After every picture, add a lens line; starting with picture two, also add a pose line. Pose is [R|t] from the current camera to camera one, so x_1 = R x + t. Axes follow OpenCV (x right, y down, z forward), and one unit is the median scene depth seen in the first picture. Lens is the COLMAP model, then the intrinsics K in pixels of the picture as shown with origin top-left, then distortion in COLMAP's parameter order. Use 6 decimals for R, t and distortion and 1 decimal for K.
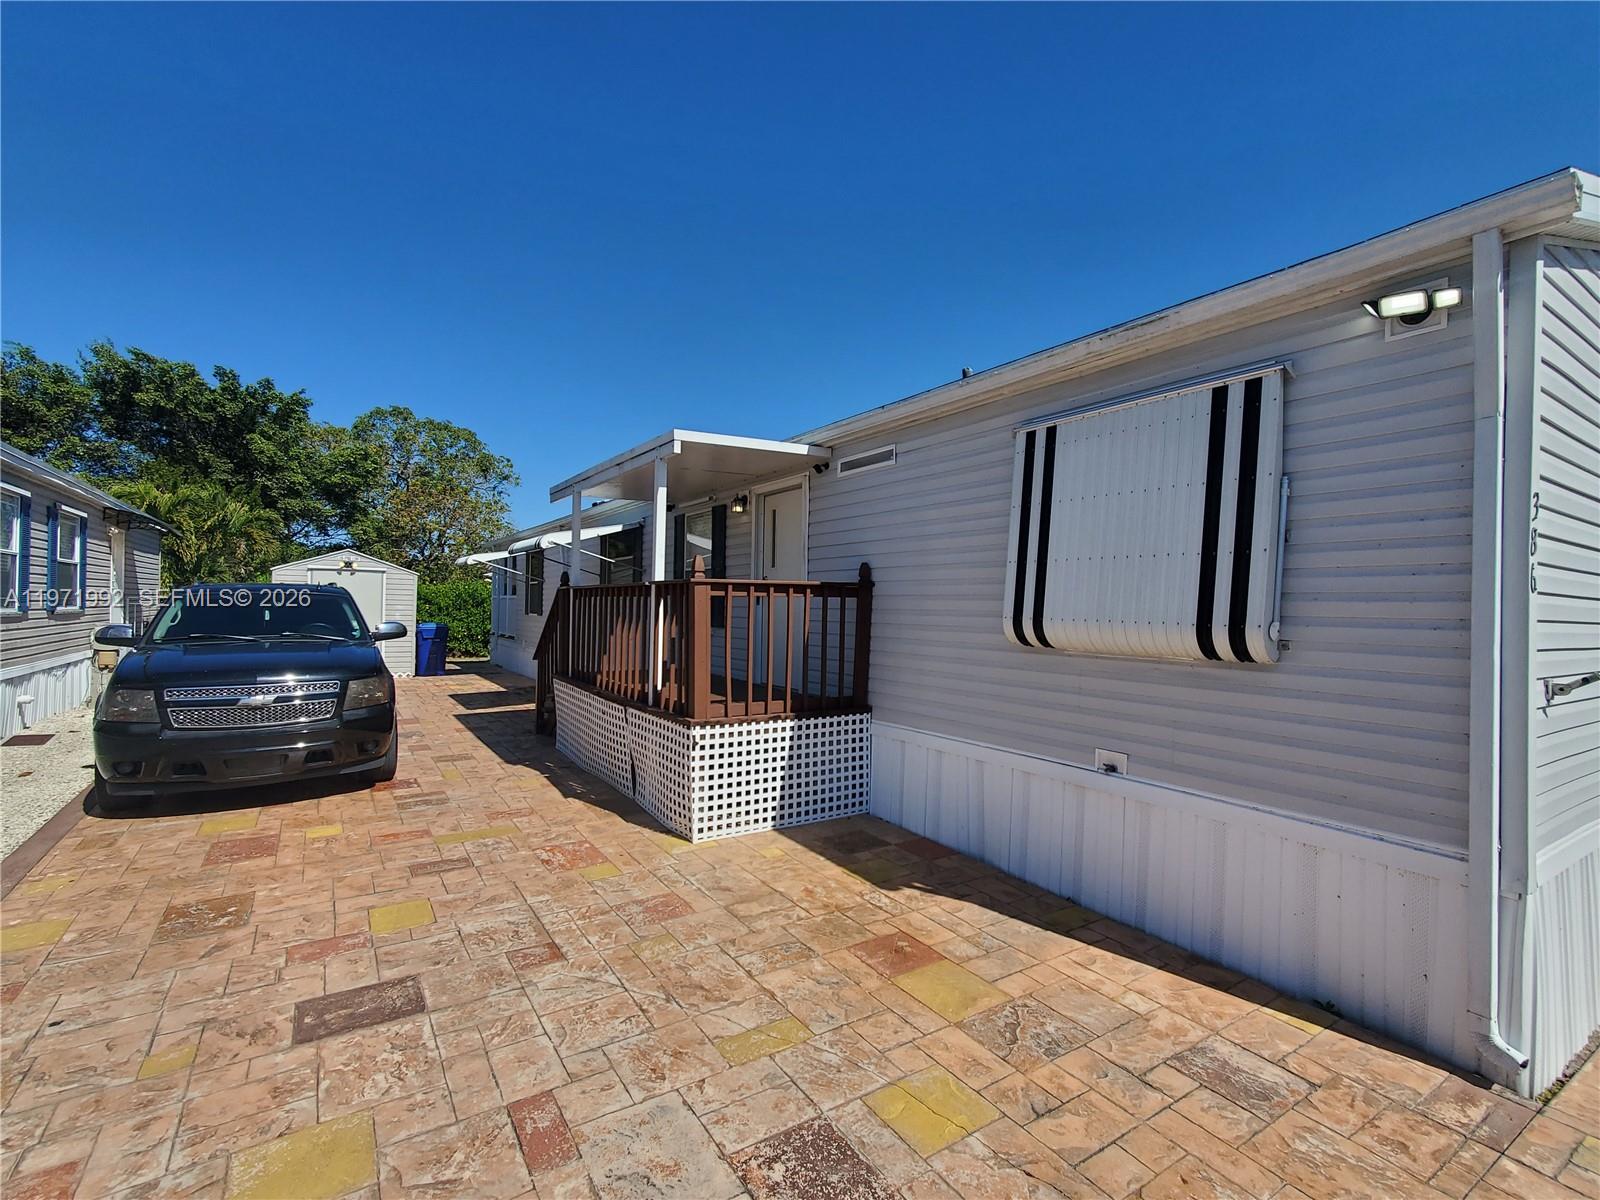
lens RADIAL K [[728.5, 0, 800.0], [0, 728.5, 600.0], [0, 0, 1]] dist [0.020264, 0.000740]
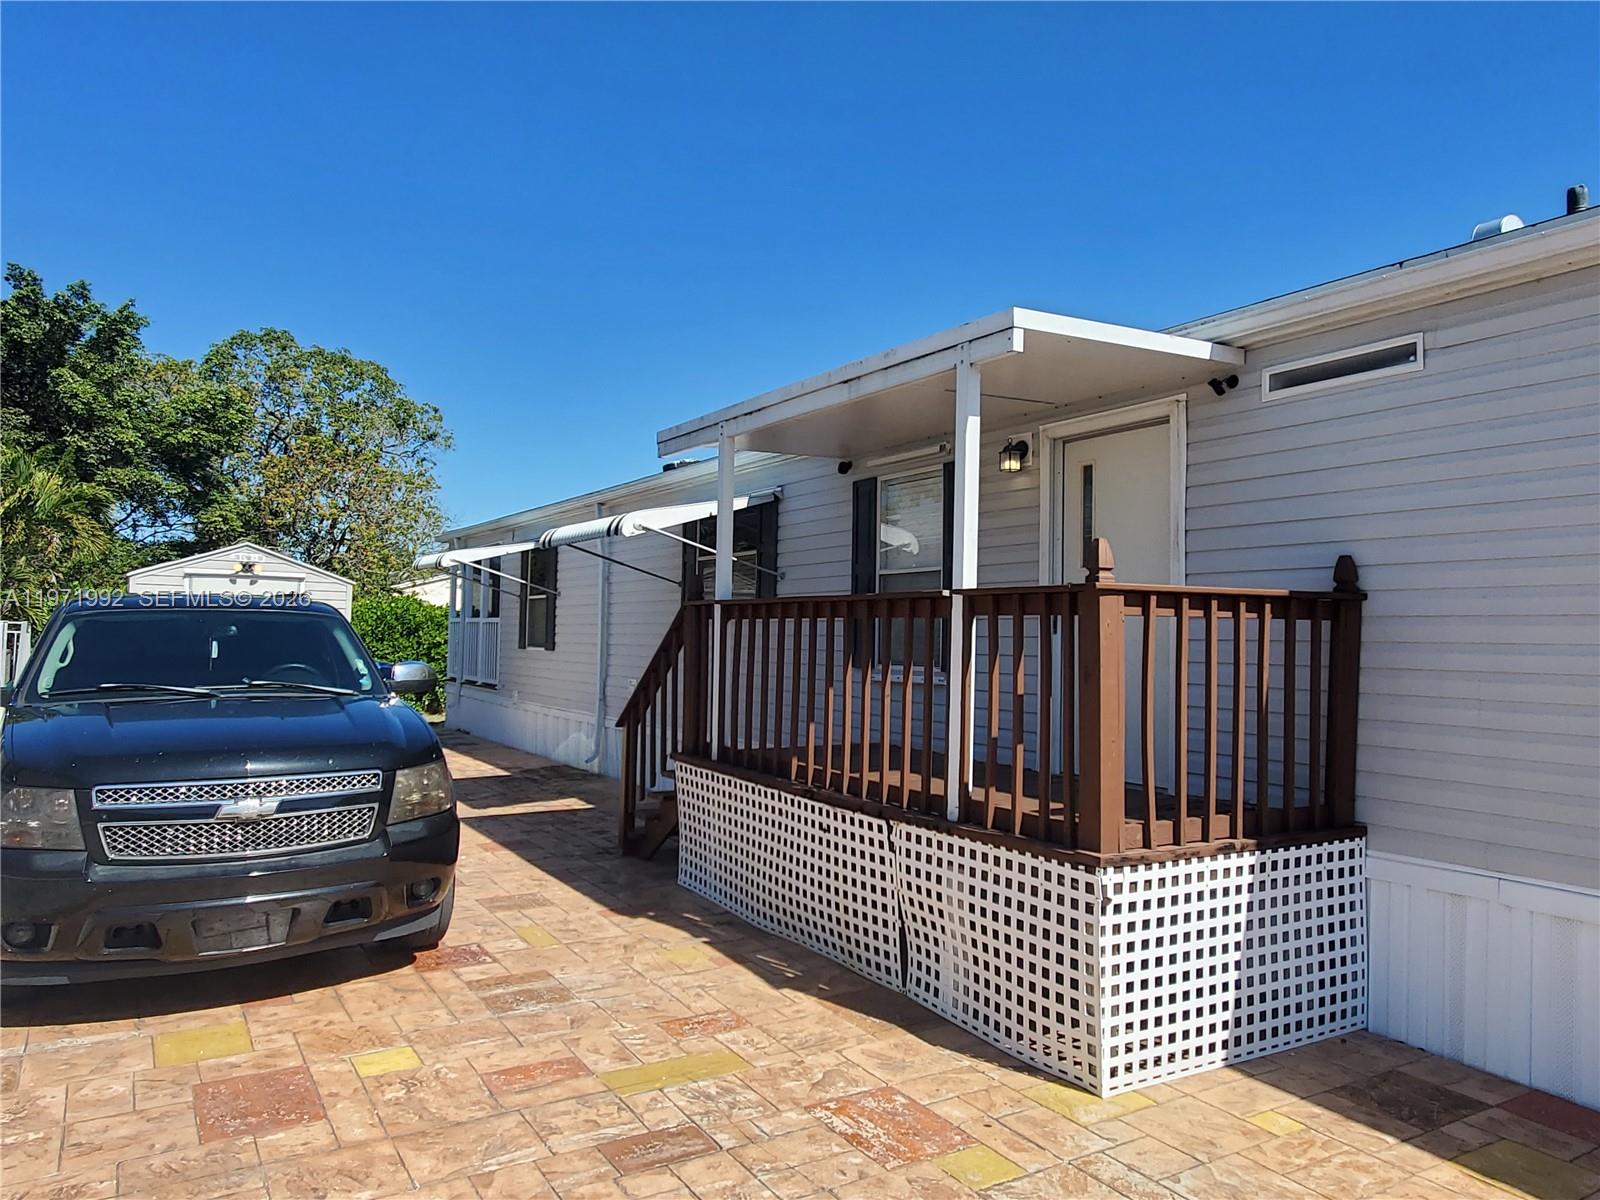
lens RADIAL K [[1110.9, 0, 811.9], [0, 1110.9, 584.0], [0, 0, 1]] dist [0.026456, -0.005720]
pose [[0.999783, 0.001067, -0.020784, -0.282520], [-0.001871, 0.999249, -0.038693, 0.002729], [0.020727, 0.038723, 0.999035, 0.166046]]
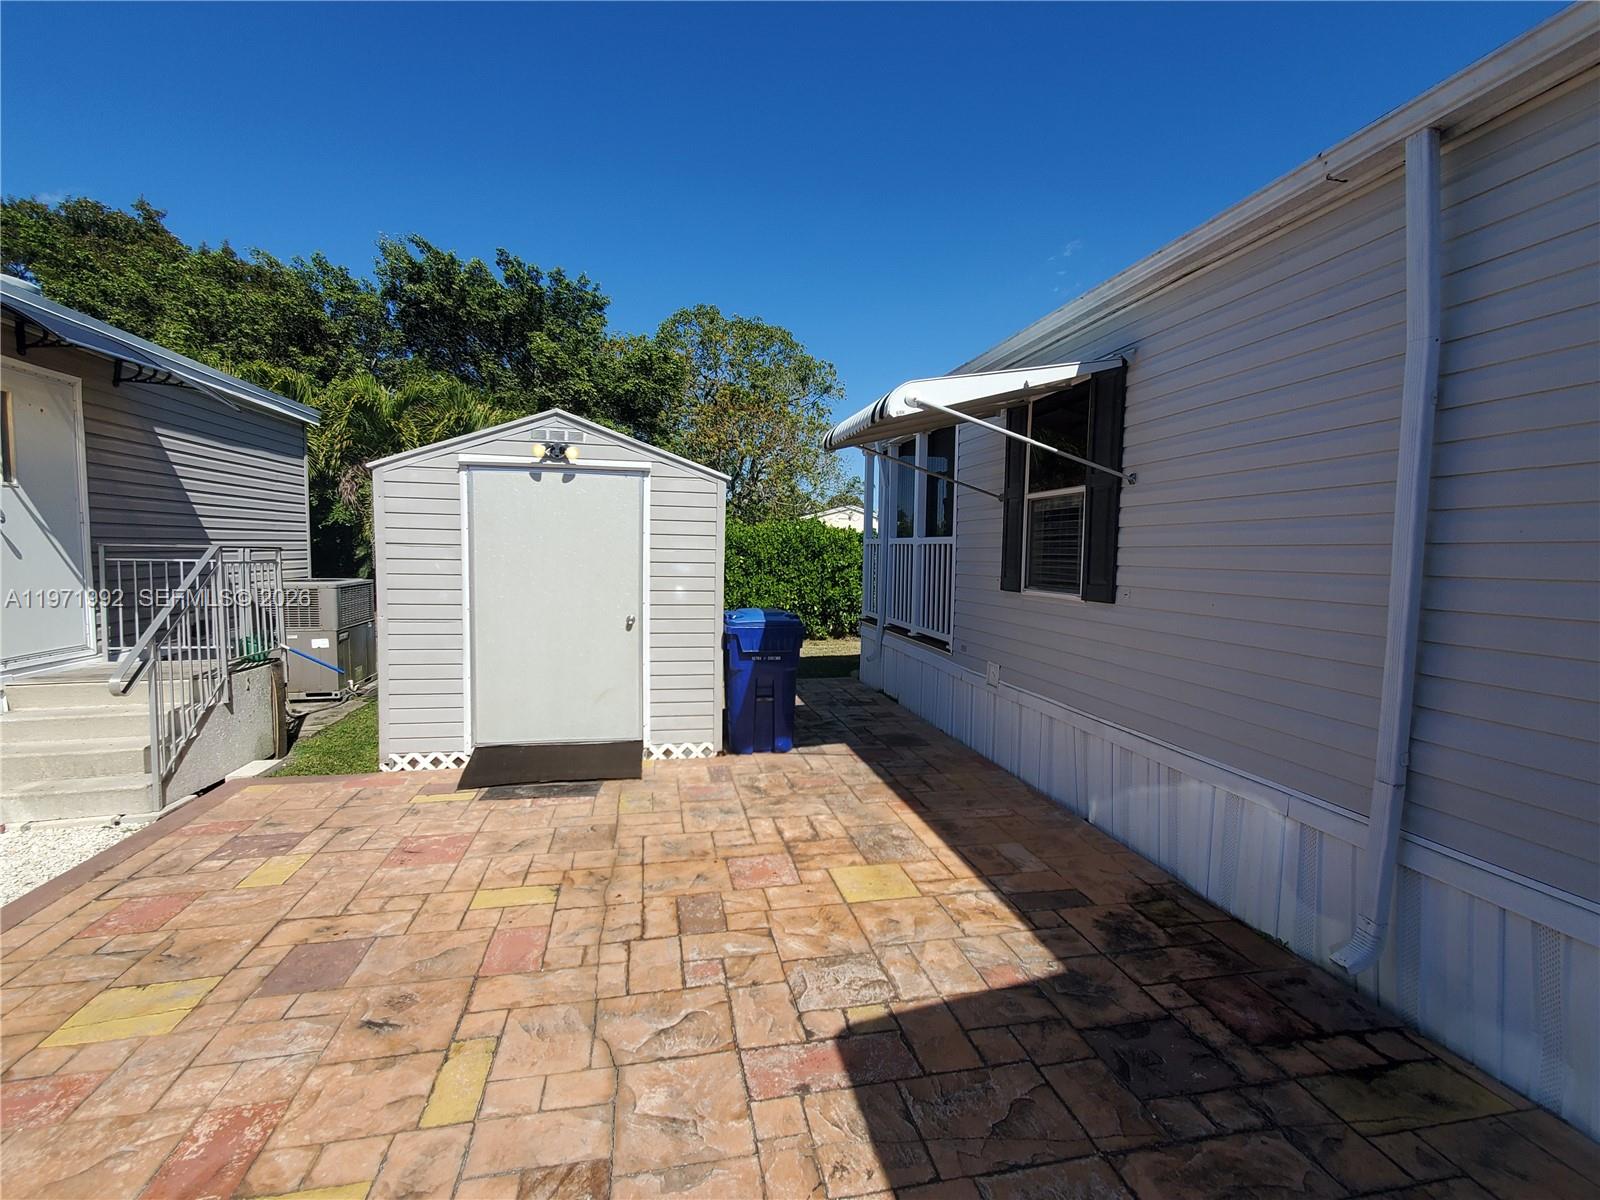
lens RADIAL K [[728.5, 0, 800.0], [0, 728.5, 600.0], [0, 0, 1]] dist [0.020264, 0.000740]
pose [[0.927240, 0.020644, -0.373899, -0.859424], [0.006087, 0.997516, 0.070172, 0.000368], [0.374419, -0.067342, 0.924811, 1.652843]]
